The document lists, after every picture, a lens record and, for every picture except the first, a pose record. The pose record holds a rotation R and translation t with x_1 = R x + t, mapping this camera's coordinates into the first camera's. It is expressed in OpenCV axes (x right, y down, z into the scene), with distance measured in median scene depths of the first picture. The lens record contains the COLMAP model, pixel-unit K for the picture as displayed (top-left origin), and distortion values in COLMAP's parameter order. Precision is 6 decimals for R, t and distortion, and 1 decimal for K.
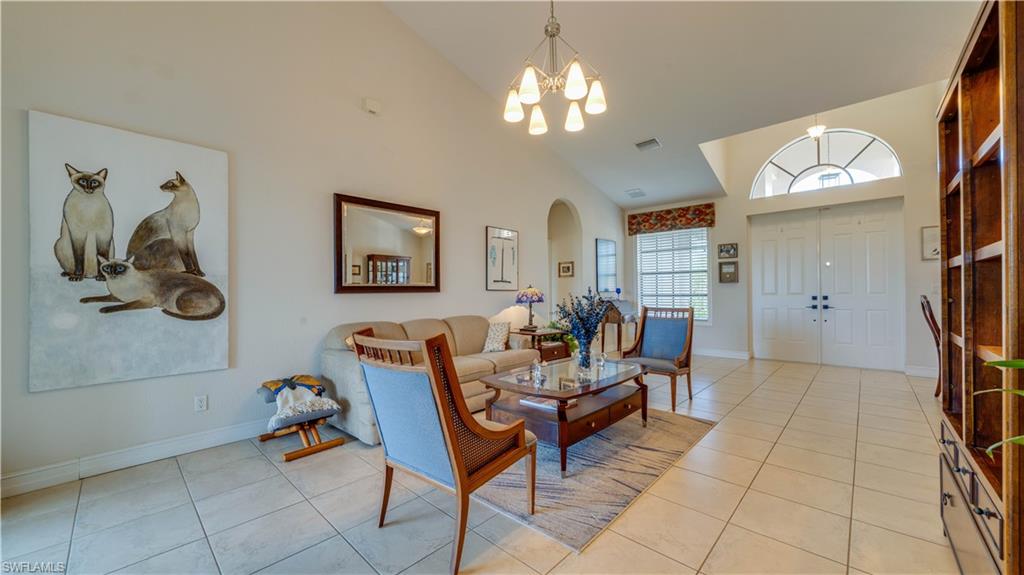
lens RADIAL K [[379.4, 0, 514.4], [0, 379.4, 292.6], [0, 0, 1]] dist [0.000113, -0.000030]
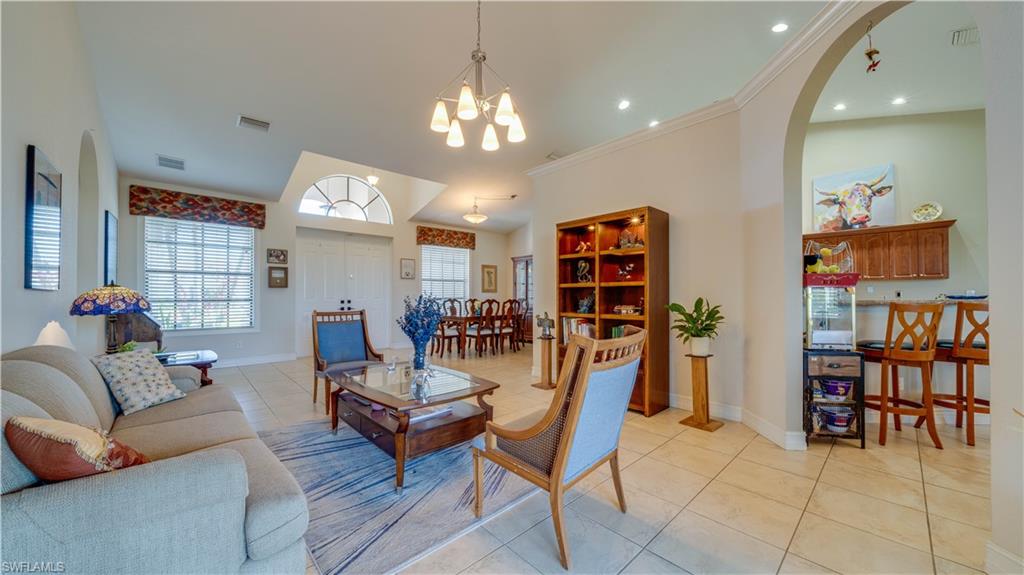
lens RADIAL K [[351.3, 0, 512.8], [0, 351.3, 292.8], [0, 0, 1]] dist [-0.000556, -0.000053]
pose [[0.080020, 0.018270, 0.996626, -0.323336], [0.000471, 0.999831, -0.018366, 0.005170], [-0.996793, 0.001939, 0.079997, 0.299205]]
